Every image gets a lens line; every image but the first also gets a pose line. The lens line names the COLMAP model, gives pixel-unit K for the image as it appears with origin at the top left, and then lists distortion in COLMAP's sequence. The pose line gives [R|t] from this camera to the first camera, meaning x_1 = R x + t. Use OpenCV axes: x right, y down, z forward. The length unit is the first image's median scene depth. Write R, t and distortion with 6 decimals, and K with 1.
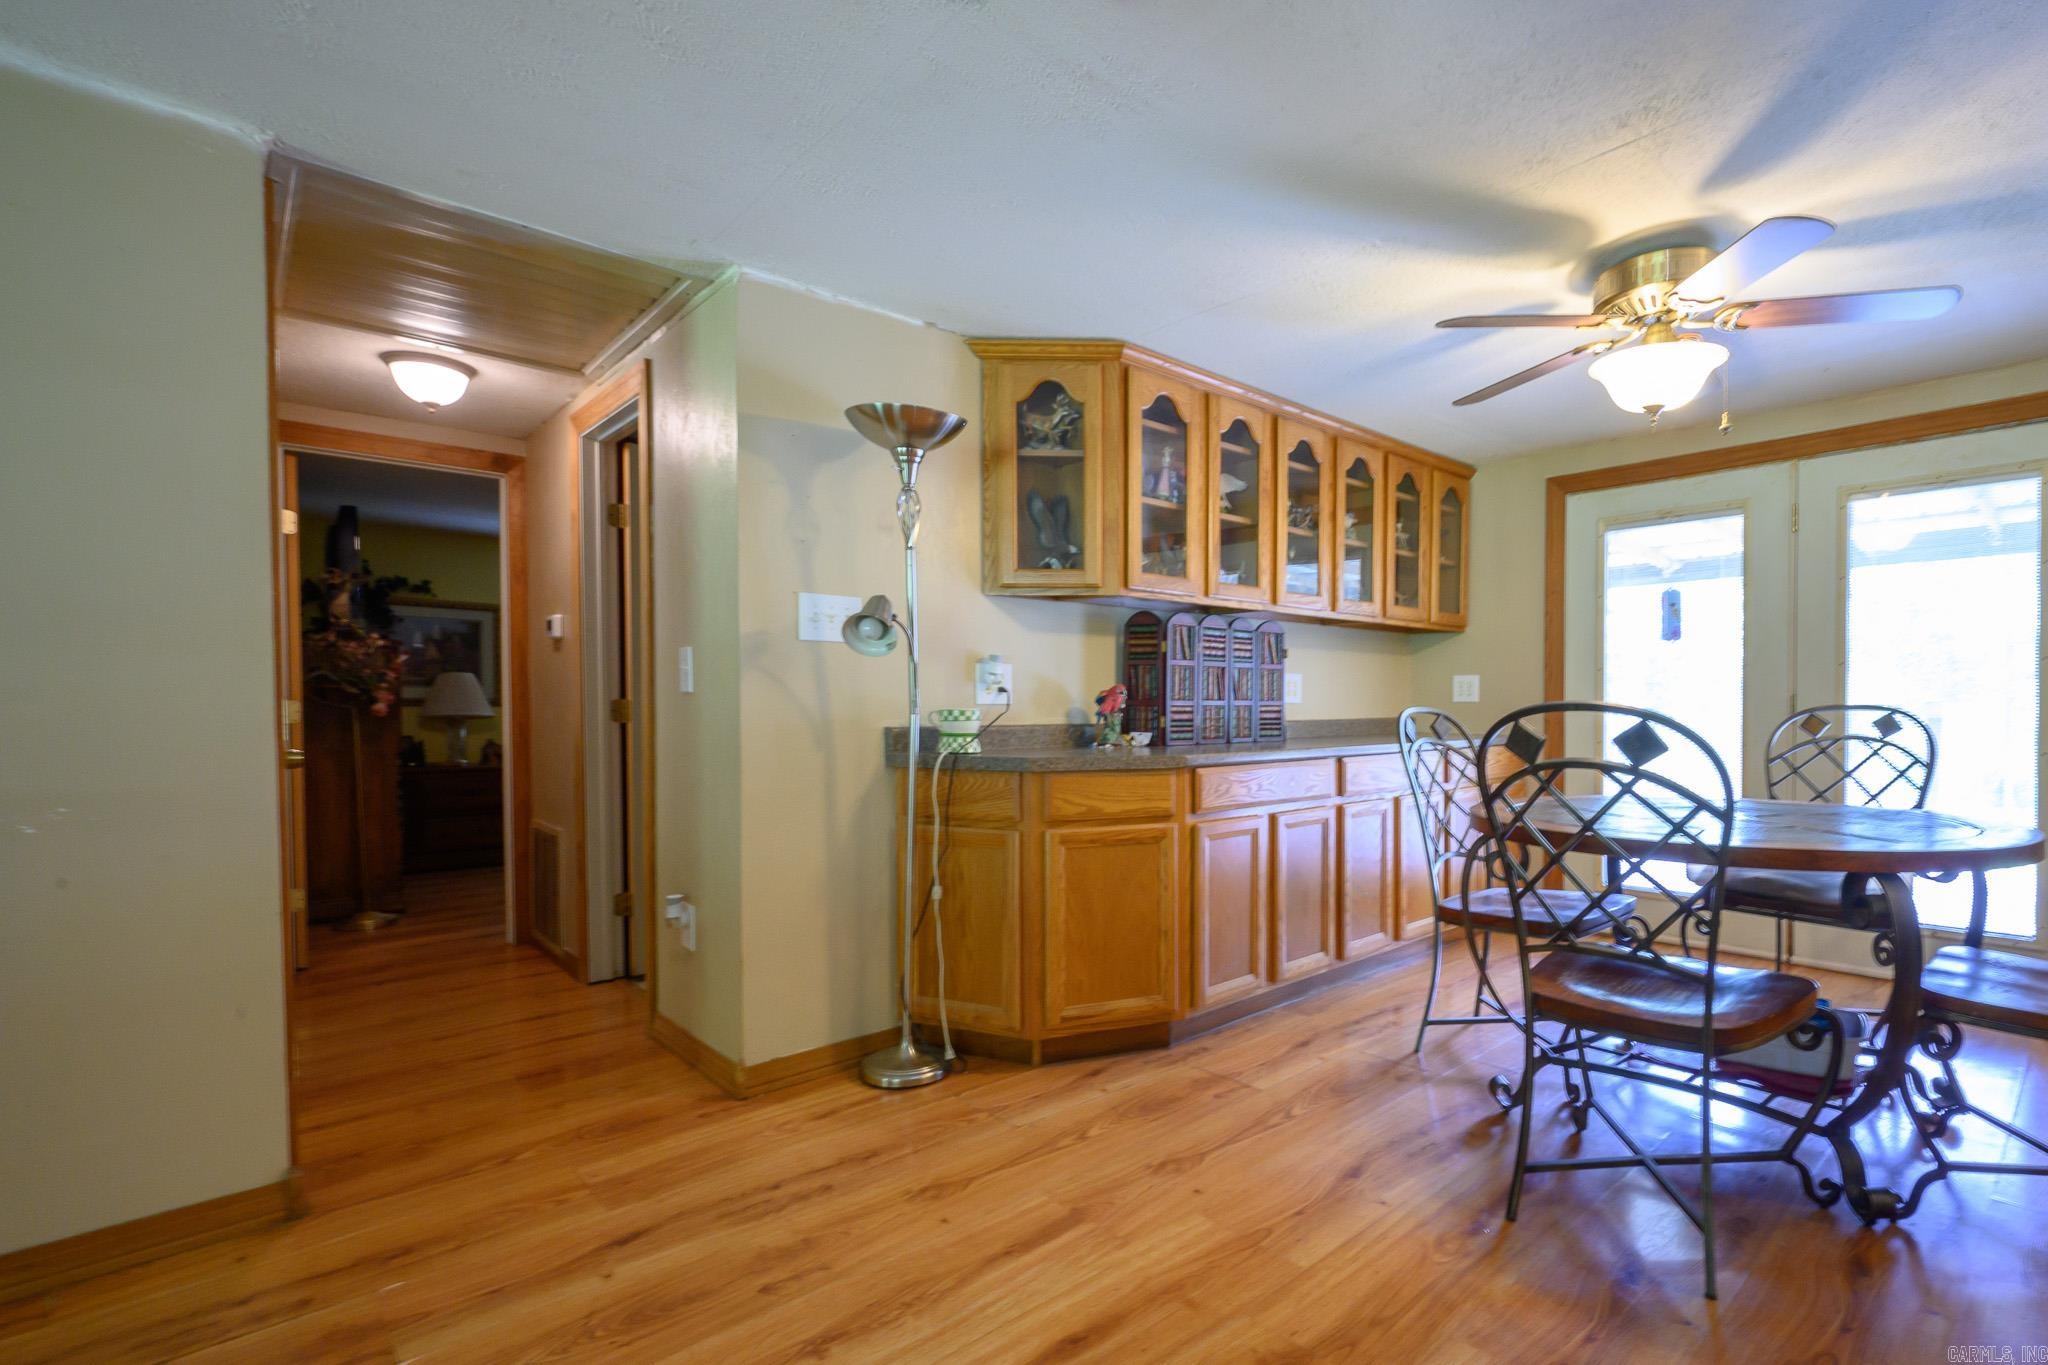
lens RADIAL K [[961.6, 0, 1166.8], [0, 961.6, 727.4], [0, 0, 1]] dist [0.000284, -0.000388]
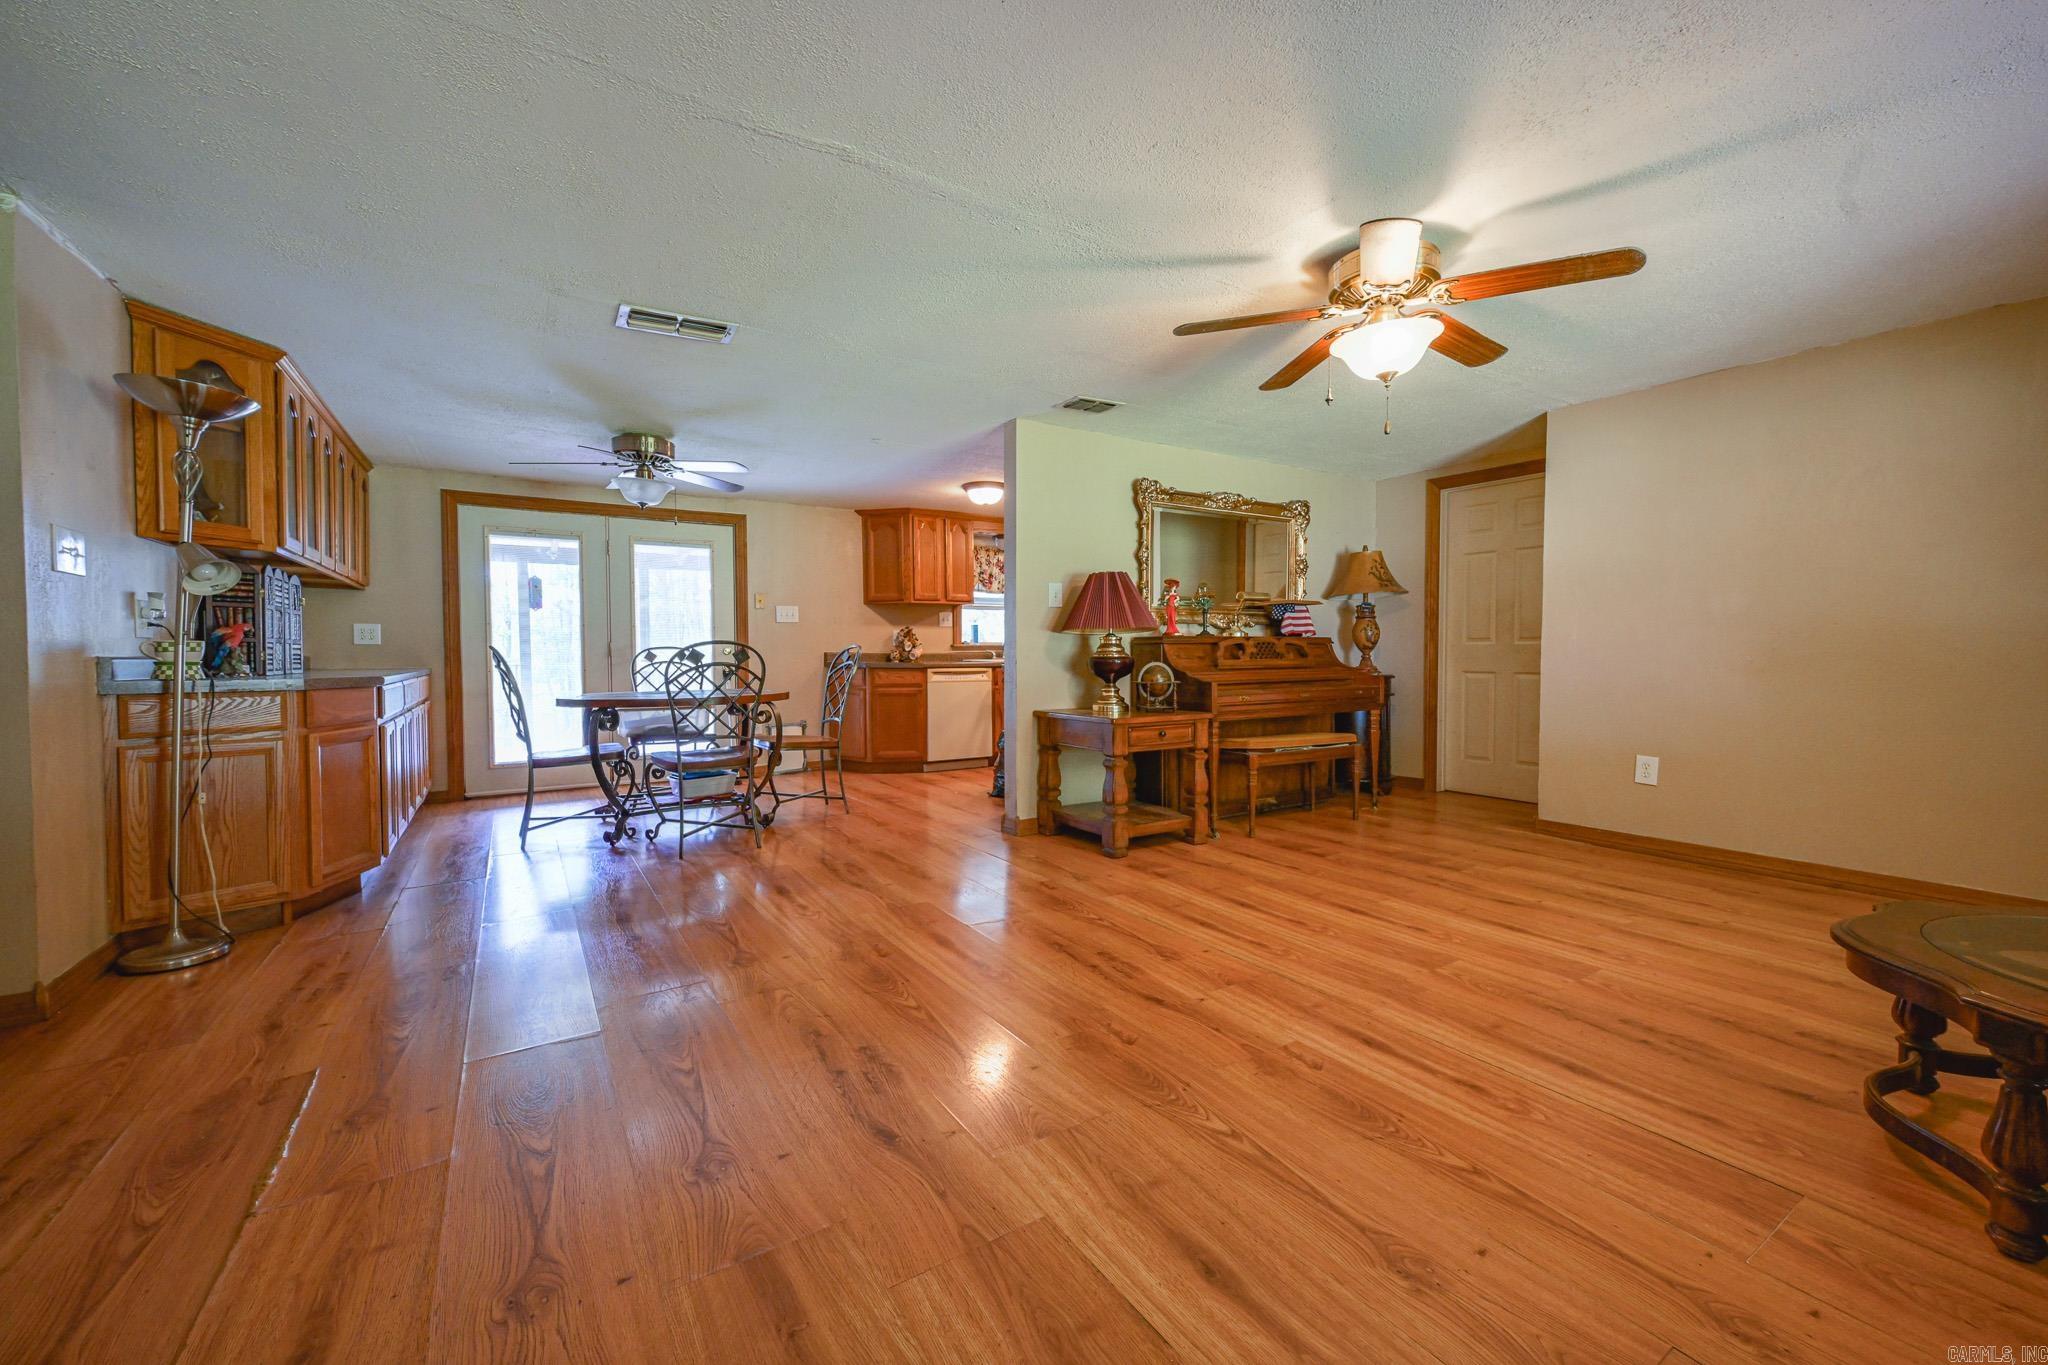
lens RADIAL K [[801.8, 0, 1024.0], [0, 801.8, 682.5], [0, 0, 1]] dist [-0.001151, -0.000174]
pose [[0.229933, -0.032771, 0.972655, -0.933701], [0.024710, 0.999307, 0.027828, 0.028874], [-0.972893, 0.017635, 0.230584, -0.193784]]
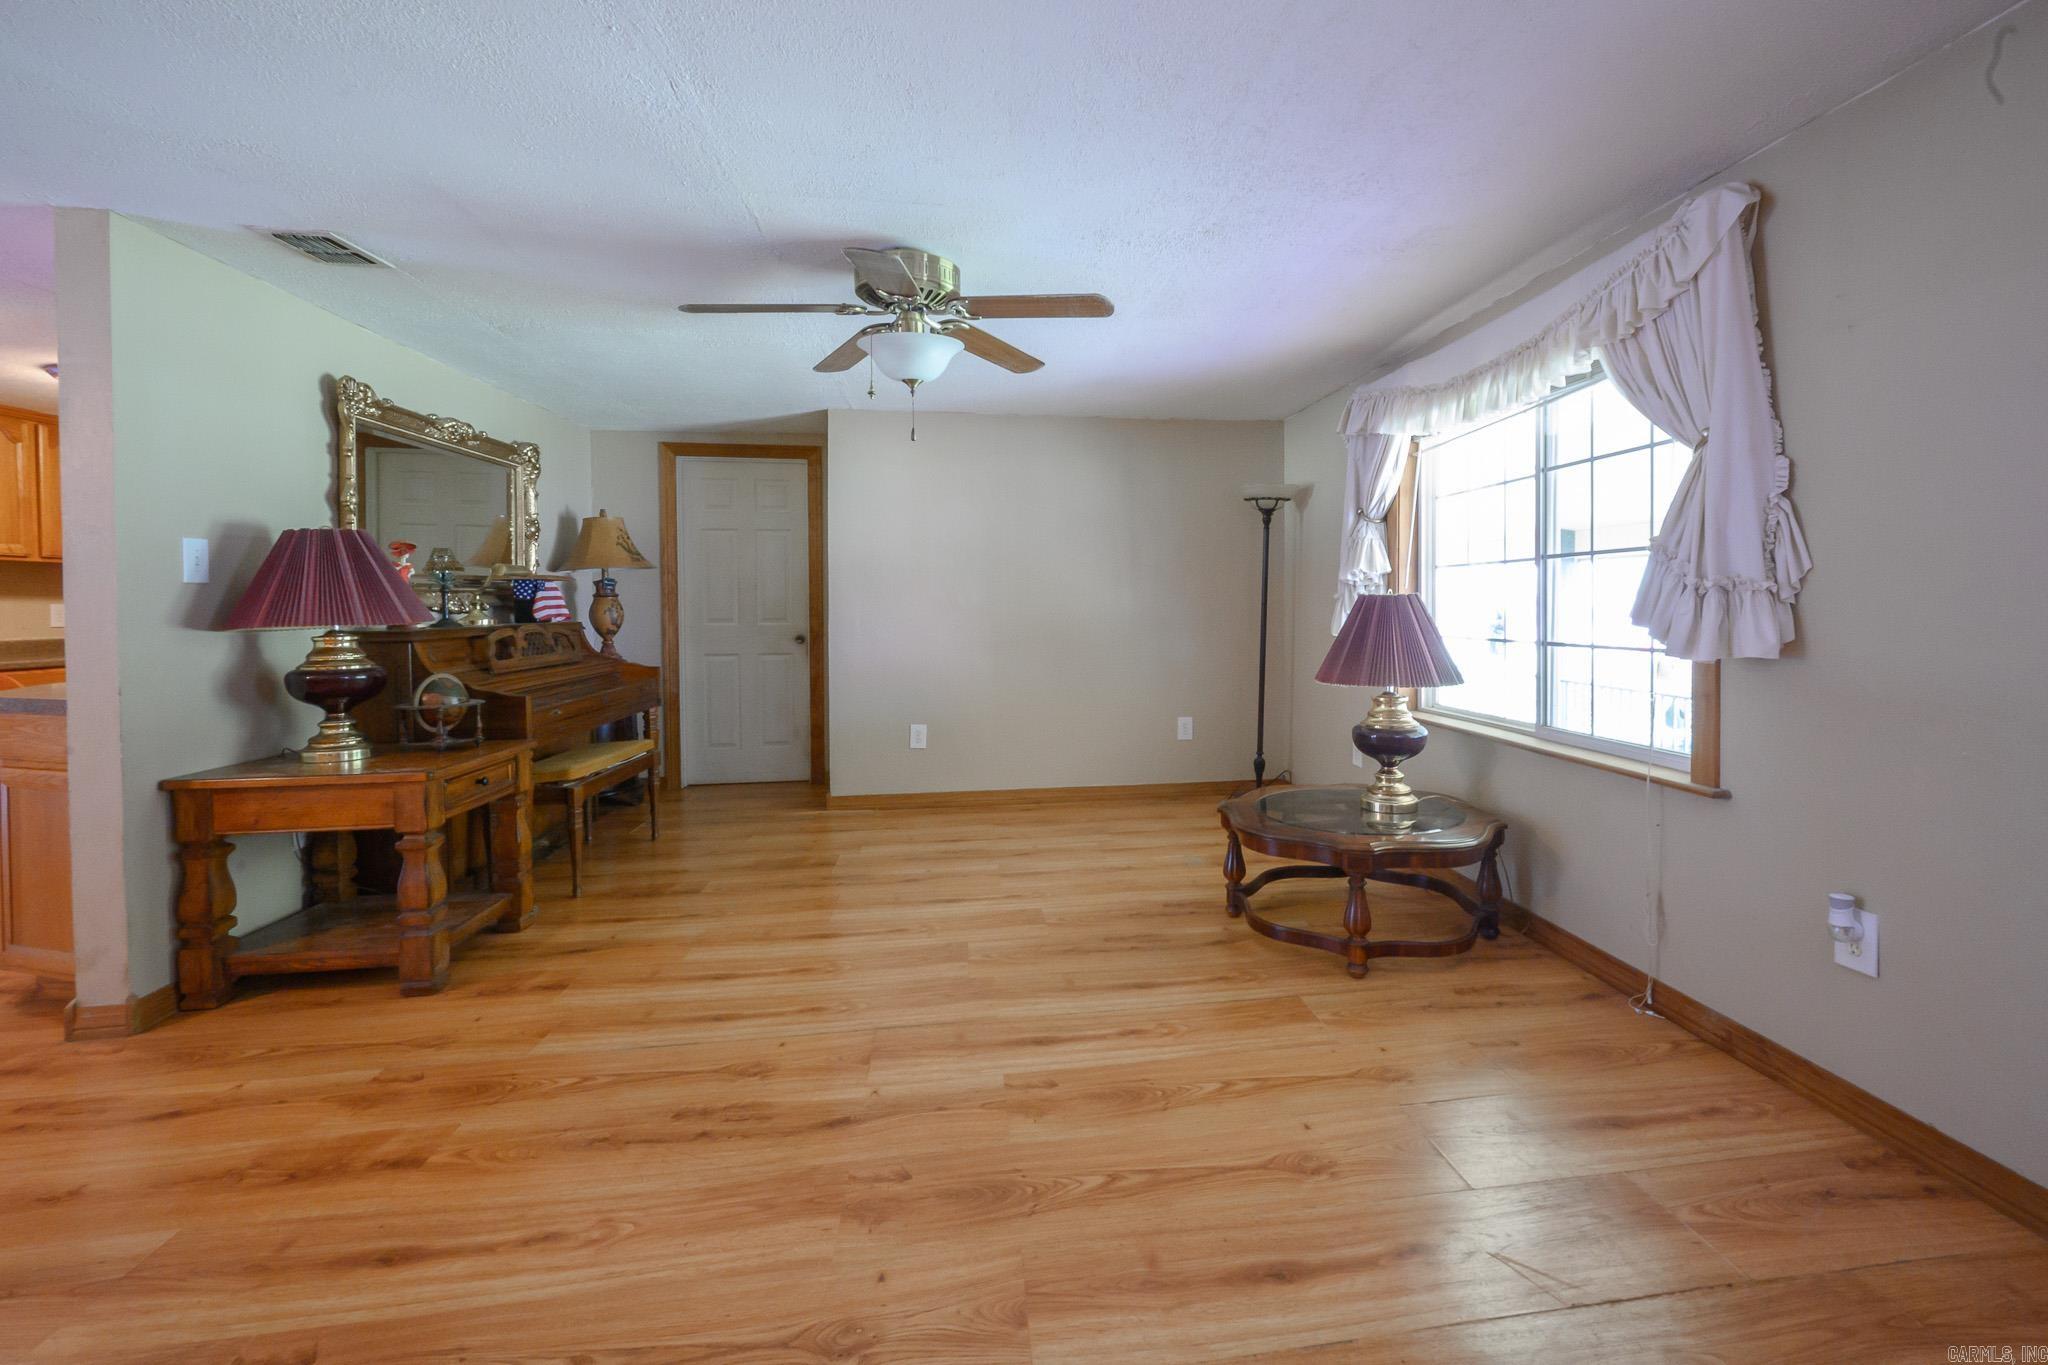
lens RADIAL K [[891.8, 0, 1095.8], [0, 891.8, 621.1], [0, 0, 1]] dist [-0.002201, -0.000347]
pose [[-0.802584, -0.002652, 0.596533, -0.722996], [0.023921, 0.999043, 0.036625, -0.041710], [-0.596060, 0.043664, -0.801752, 0.277586]]
